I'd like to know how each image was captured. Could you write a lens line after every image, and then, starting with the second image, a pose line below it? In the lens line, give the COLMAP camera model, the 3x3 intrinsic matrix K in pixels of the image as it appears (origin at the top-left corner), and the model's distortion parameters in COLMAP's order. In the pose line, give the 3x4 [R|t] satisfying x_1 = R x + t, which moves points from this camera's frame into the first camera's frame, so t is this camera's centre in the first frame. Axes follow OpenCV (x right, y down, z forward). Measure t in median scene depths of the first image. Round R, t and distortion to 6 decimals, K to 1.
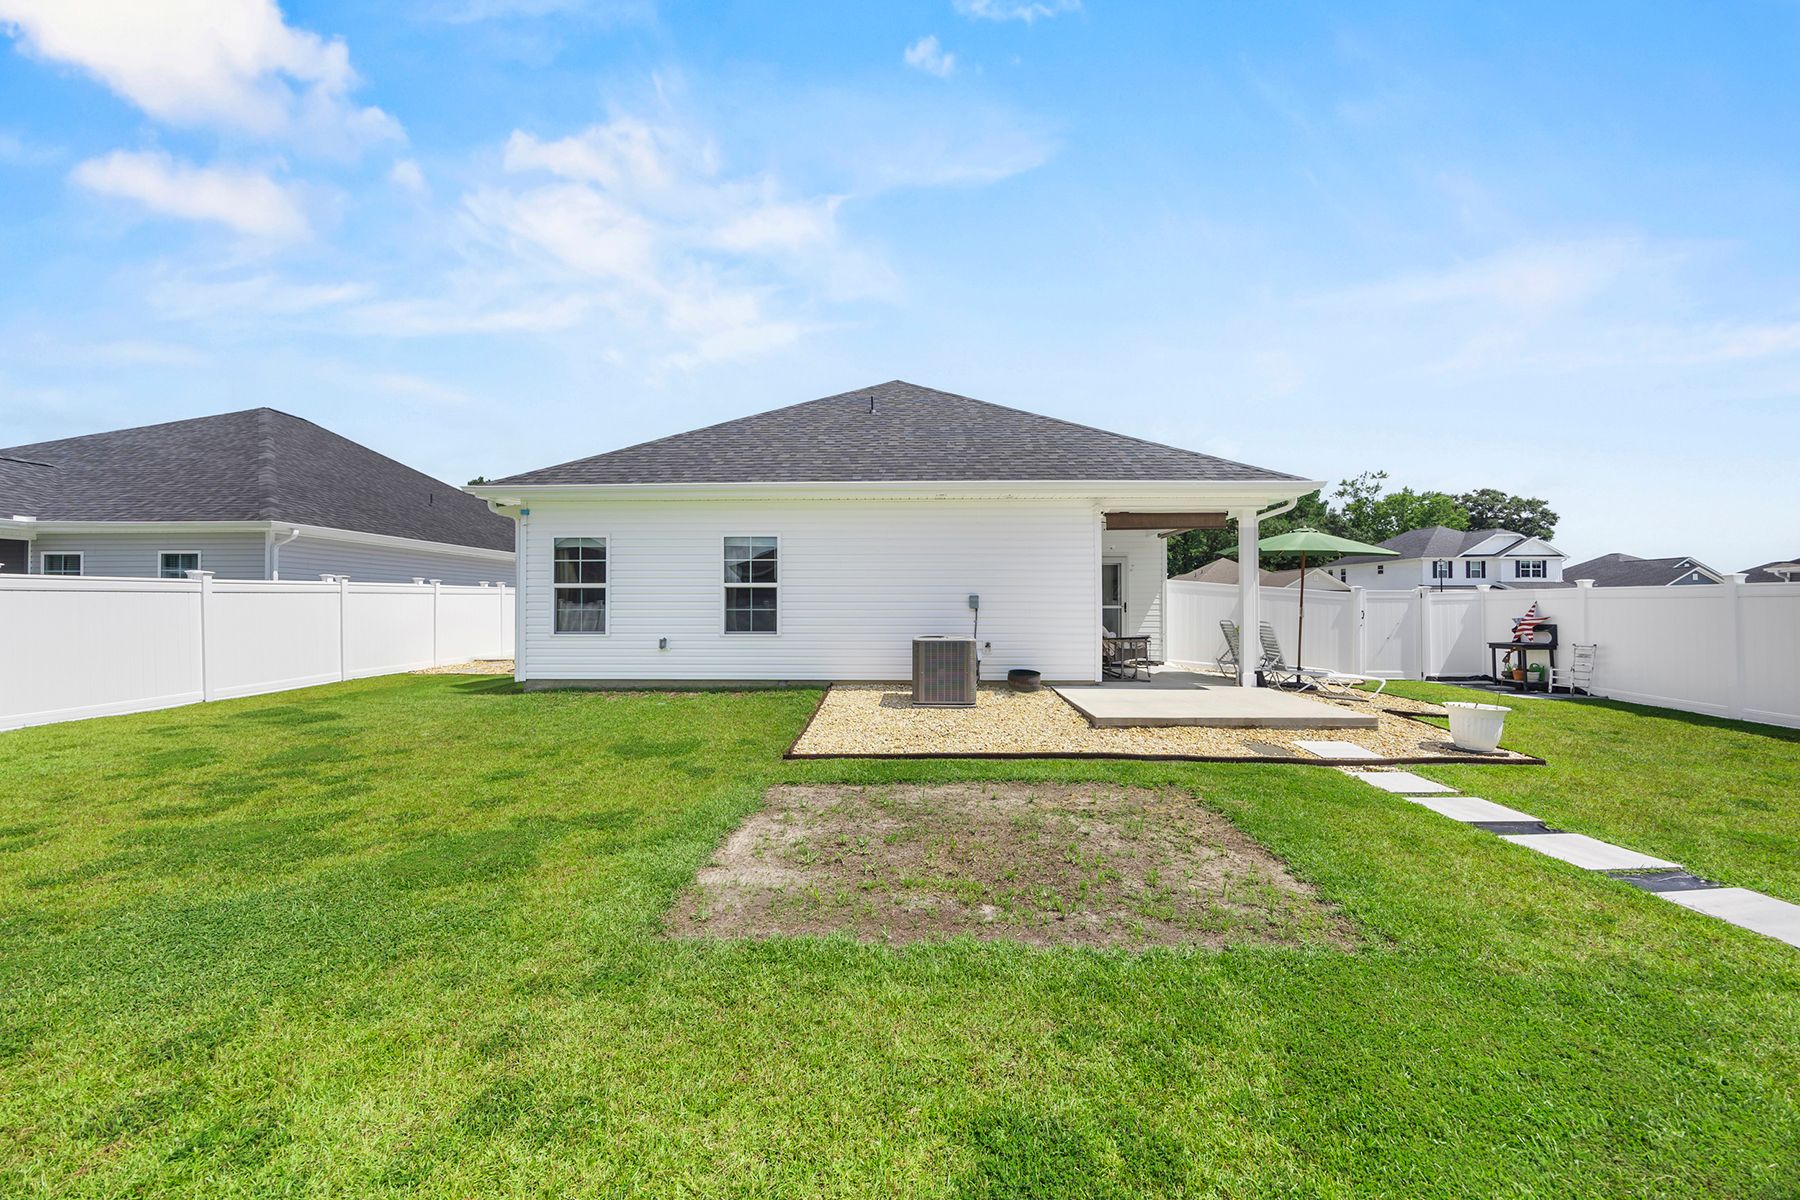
lens RADIAL K [[688.4, 0, 899.8], [0, 688.4, 600.6], [0, 0, 1]] dist [-0.001221, -0.000021]
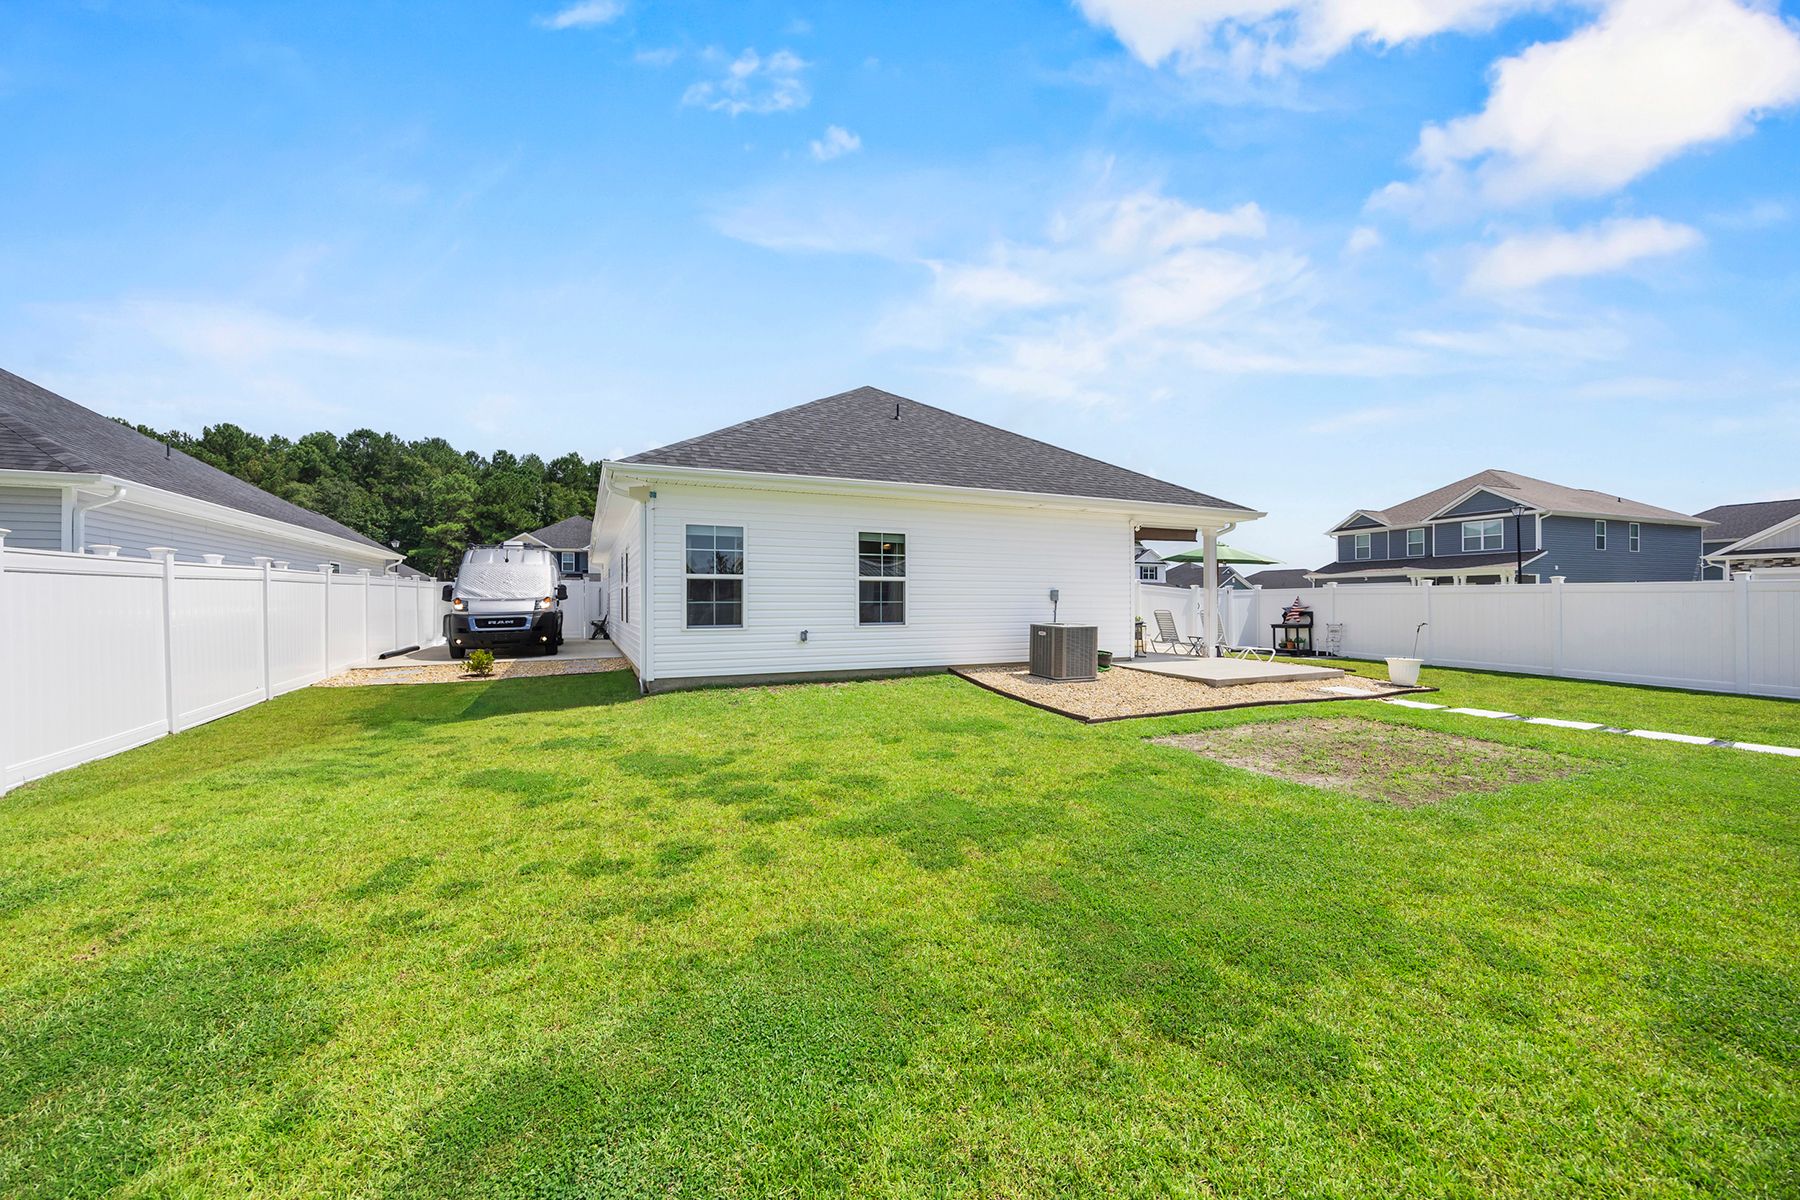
lens RADIAL K [[688.4, 0, 899.8], [0, 688.4, 600.6], [0, 0, 1]] dist [-0.001221, -0.000021]
pose [[0.896803, -0.000035, 0.442430, -0.647541], [-0.003419, 0.999970, 0.007009, 0.003444], [-0.442416, -0.007798, 0.896776, 0.038431]]
